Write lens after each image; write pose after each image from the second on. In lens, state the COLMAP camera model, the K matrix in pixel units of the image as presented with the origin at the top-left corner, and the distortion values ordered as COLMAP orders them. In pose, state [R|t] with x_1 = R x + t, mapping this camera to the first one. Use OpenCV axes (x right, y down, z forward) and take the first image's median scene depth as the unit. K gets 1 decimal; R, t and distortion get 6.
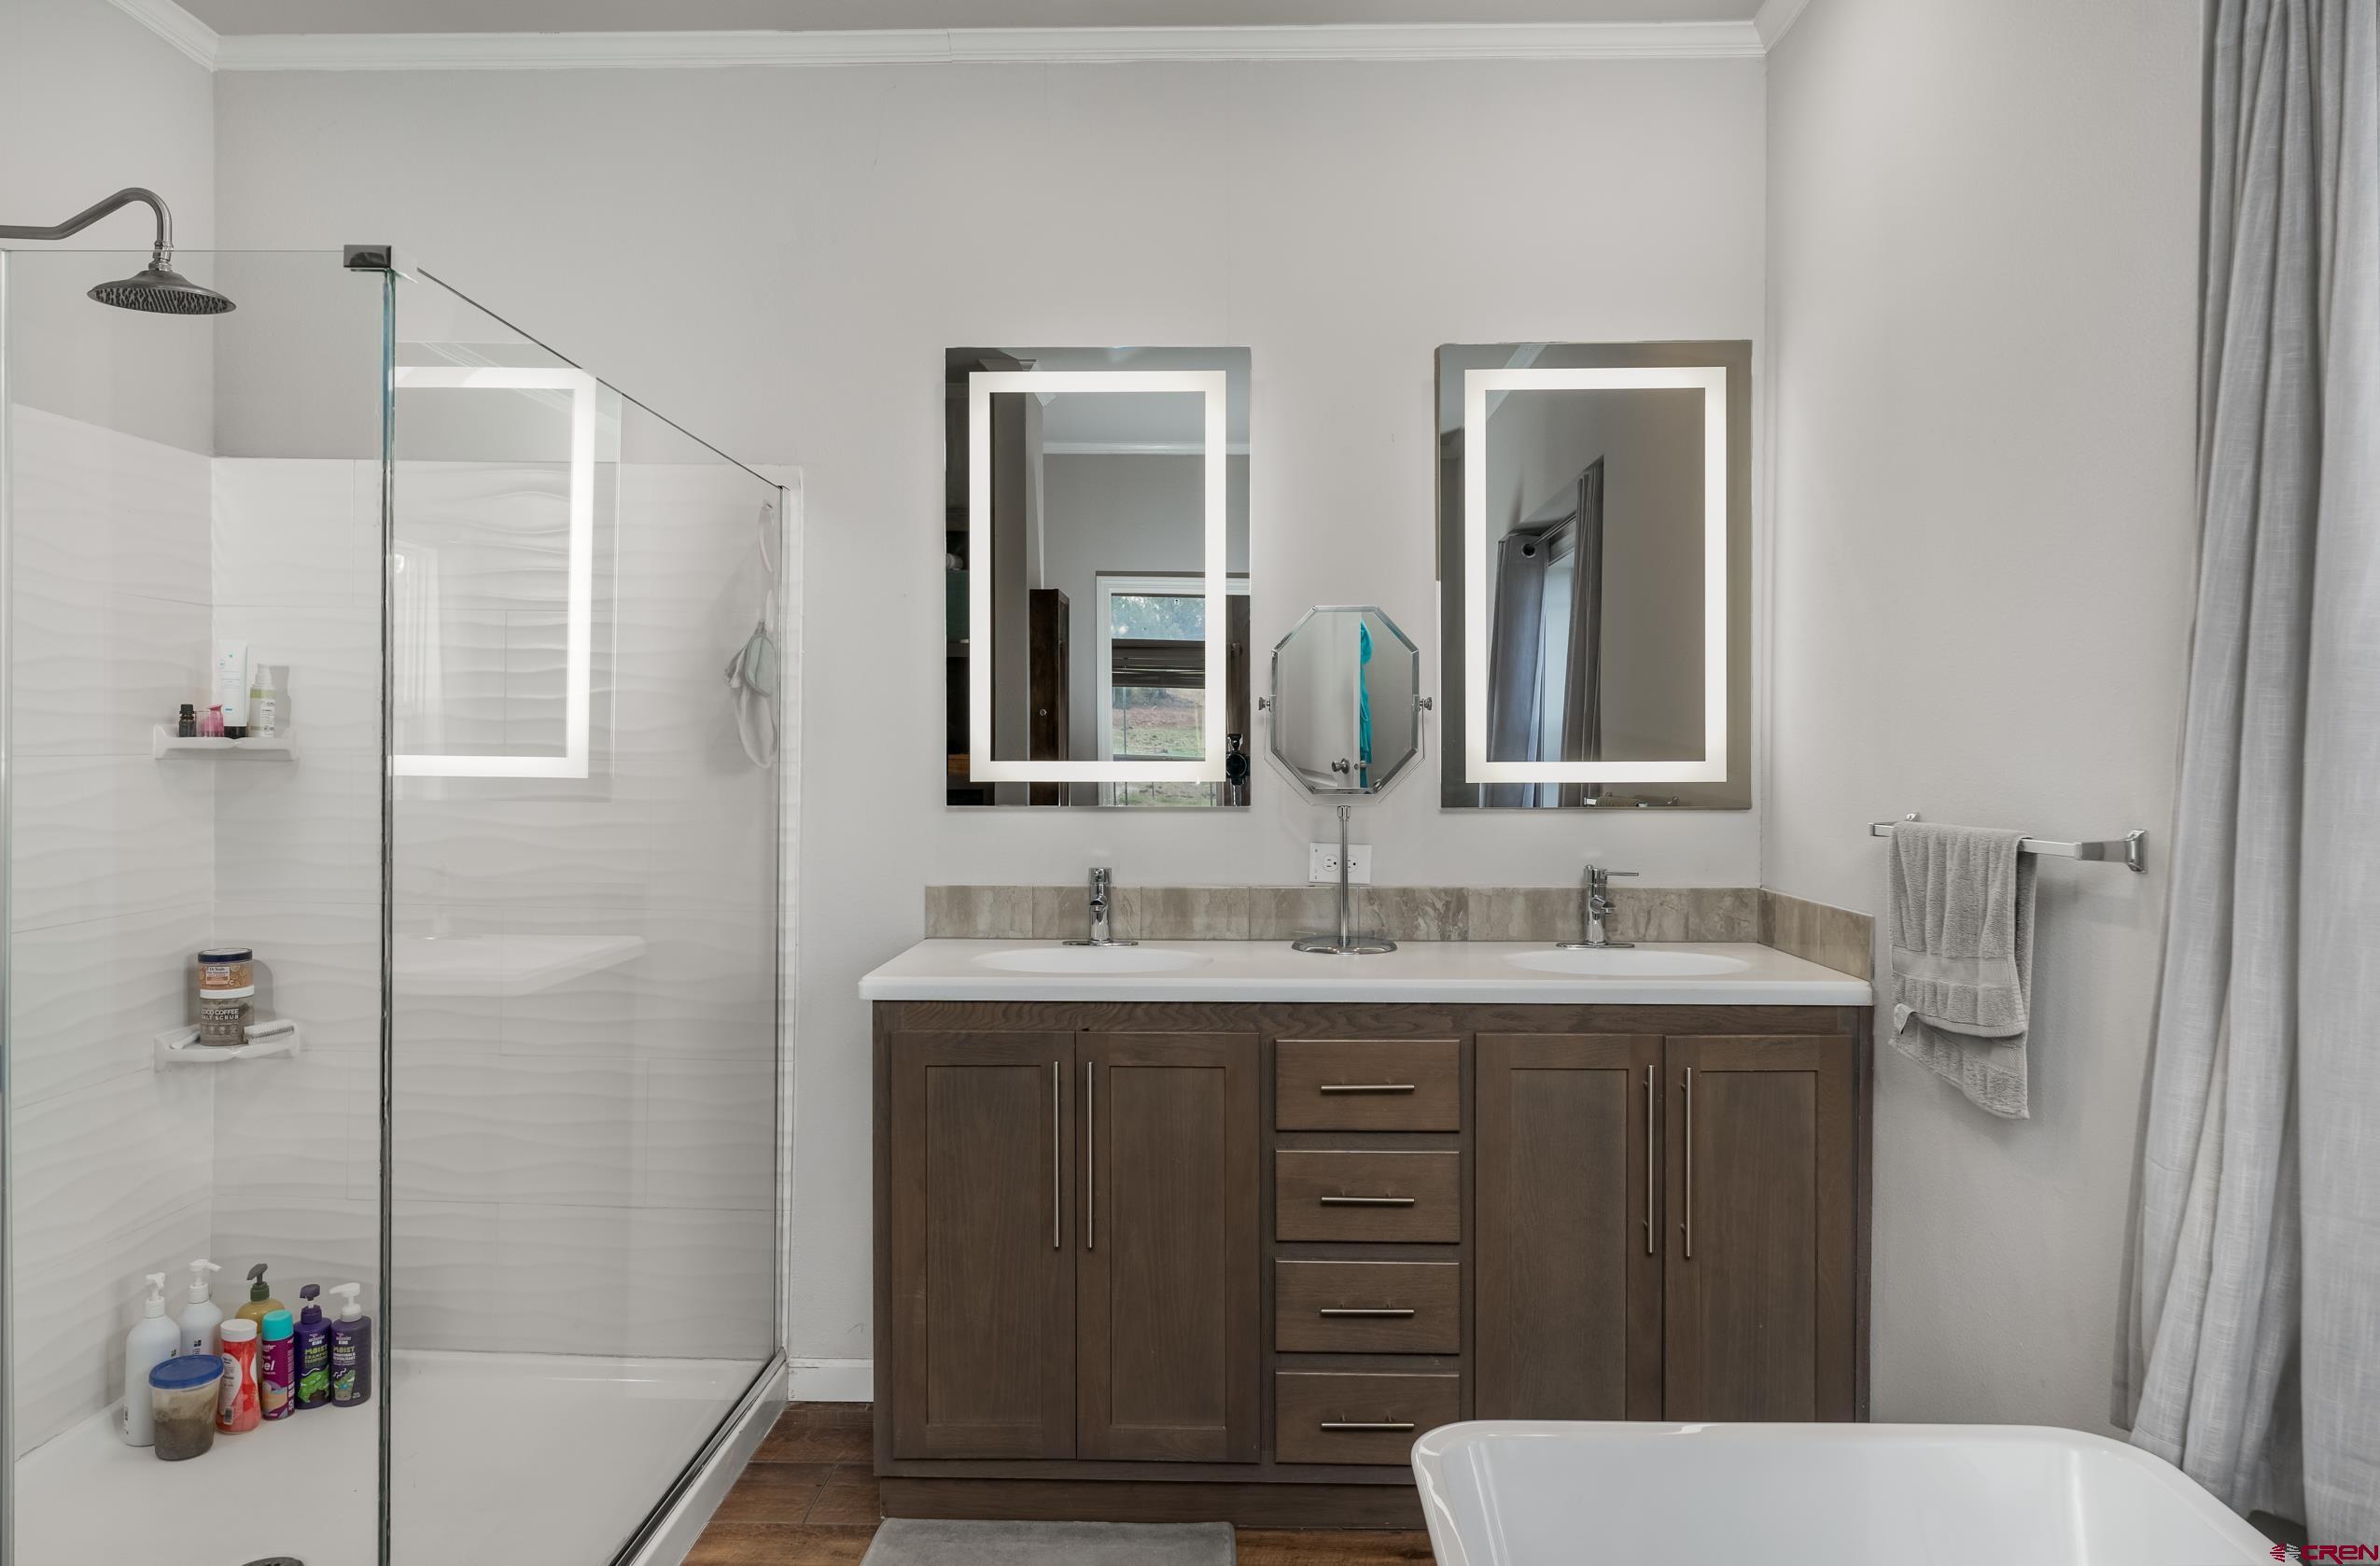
lens RADIAL K [[1569.6, 0, 1190.4], [0, 1569.6, 779.9], [0, 0, 1]] dist [0.006896, -0.002772]
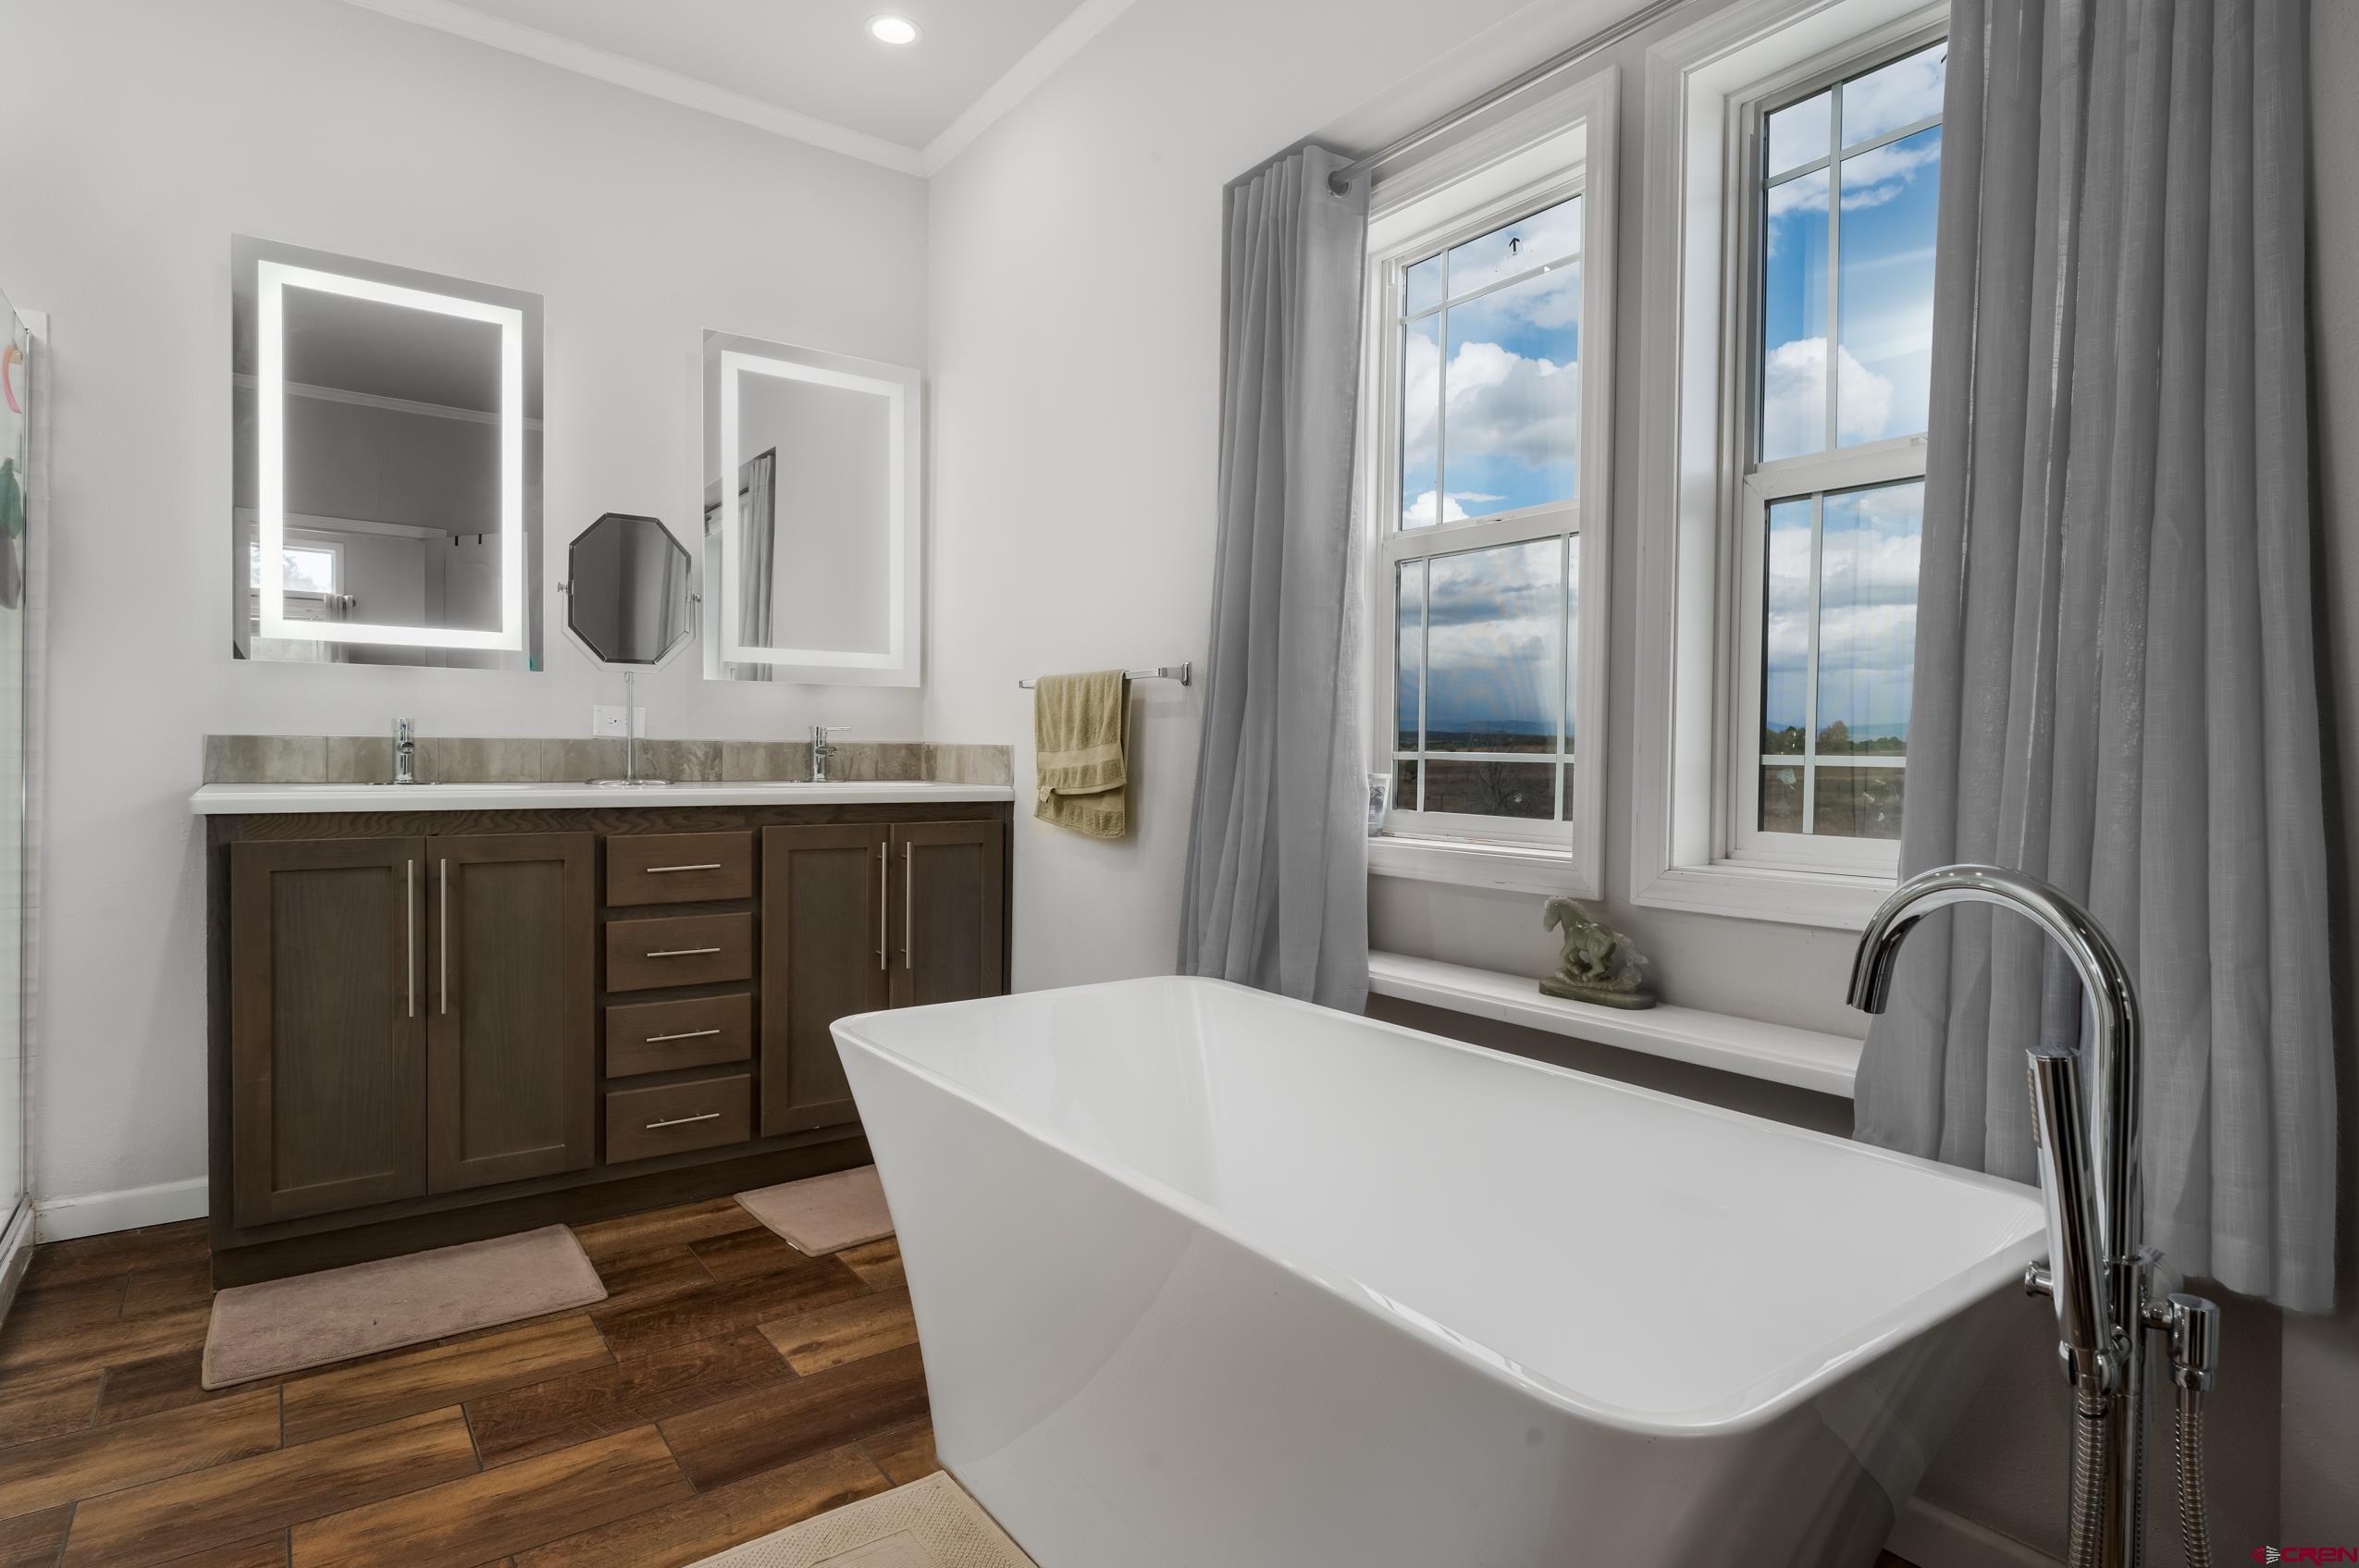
lens RADIAL K [[1237.6, 0, 1178.1], [0, 1237.6, 783.5], [0, 0, 1]] dist [0.003162, 0.000838]
pose [[0.793232, -0.010454, 0.608830, -0.170054], [-0.002001, 0.999802, 0.019774, 0.089117], [-0.608917, -0.016903, 0.793054, -0.078795]]
